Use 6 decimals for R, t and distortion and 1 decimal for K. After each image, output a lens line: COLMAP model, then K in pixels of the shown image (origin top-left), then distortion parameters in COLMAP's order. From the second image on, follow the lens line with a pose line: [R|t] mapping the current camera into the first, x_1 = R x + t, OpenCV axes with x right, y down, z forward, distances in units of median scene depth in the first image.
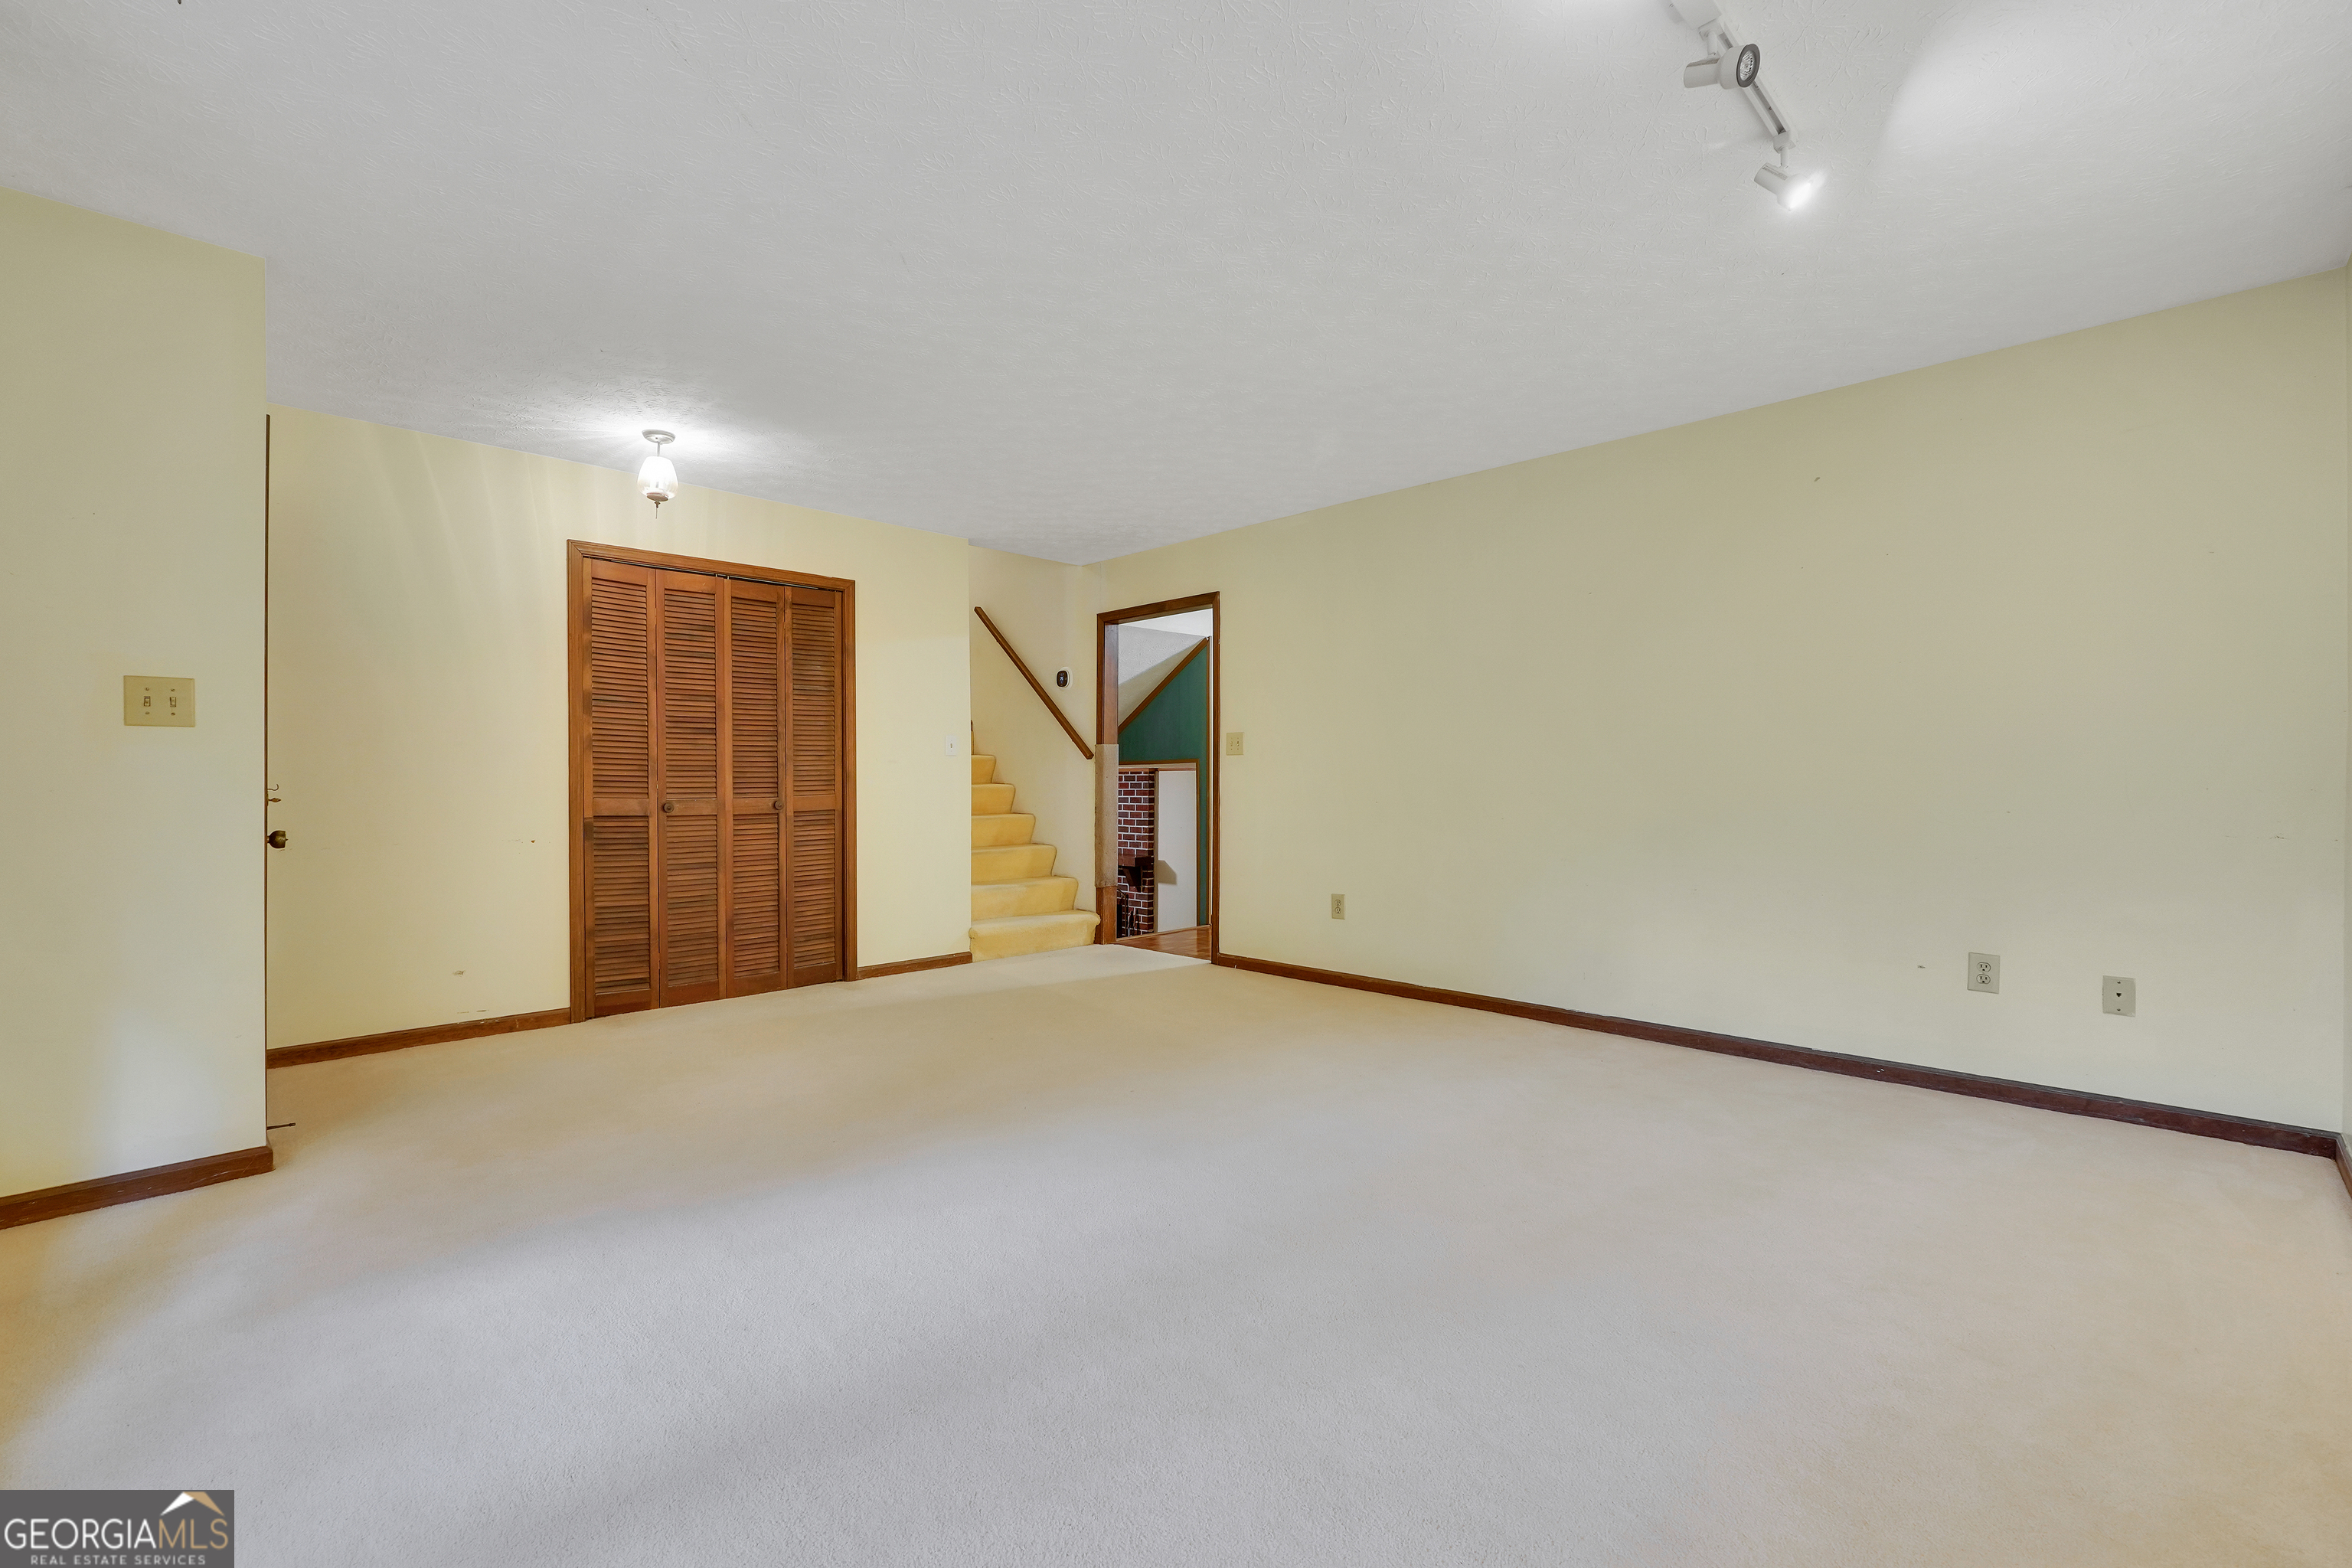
lens RADIAL K [[1009.3, 0, 1166.1], [0, 1009.3, 788.9], [0, 0, 1]] dist [-0.027450, 0.004996]
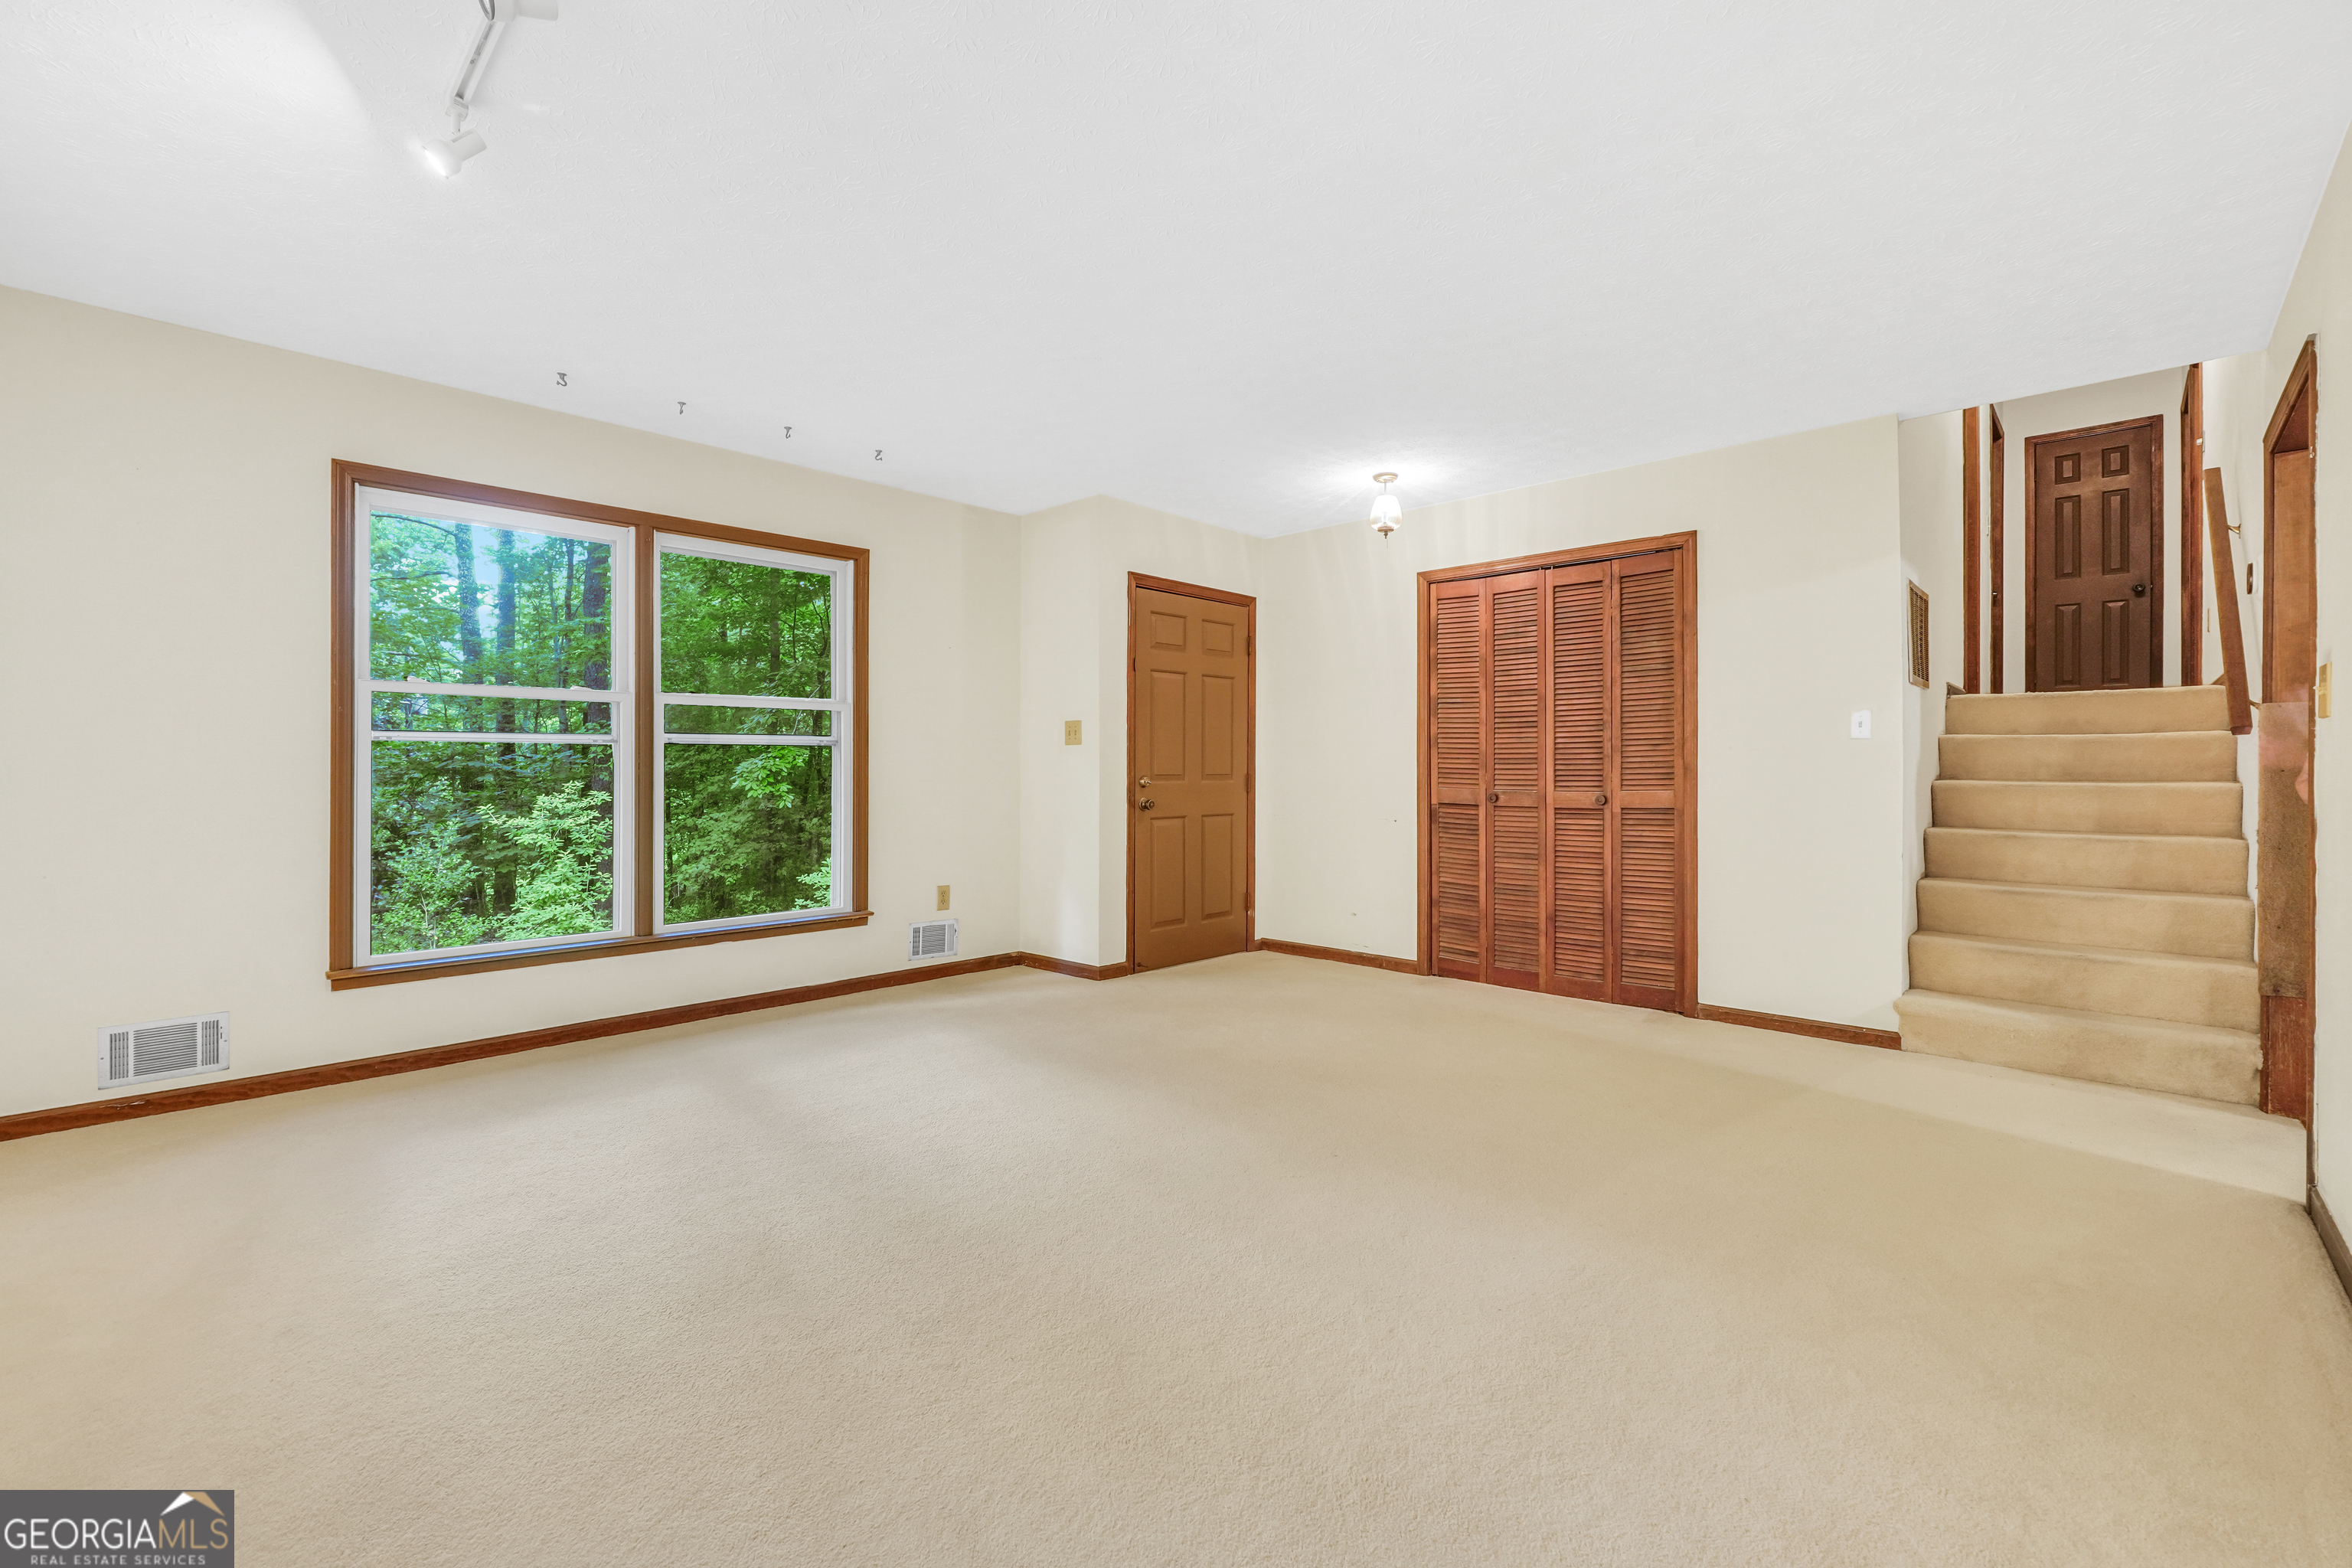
lens RADIAL K [[1009.3, 0, 1162.5], [0, 1009.3, 771.5], [0, 0, 1]] dist [-0.027450, 0.004996]
pose [[0.007186, 0.000956, -0.999974, 0.551465], [-0.014178, 0.999899, 0.000854, -0.005159], [0.999874, 0.014171, 0.007199, 0.613237]]
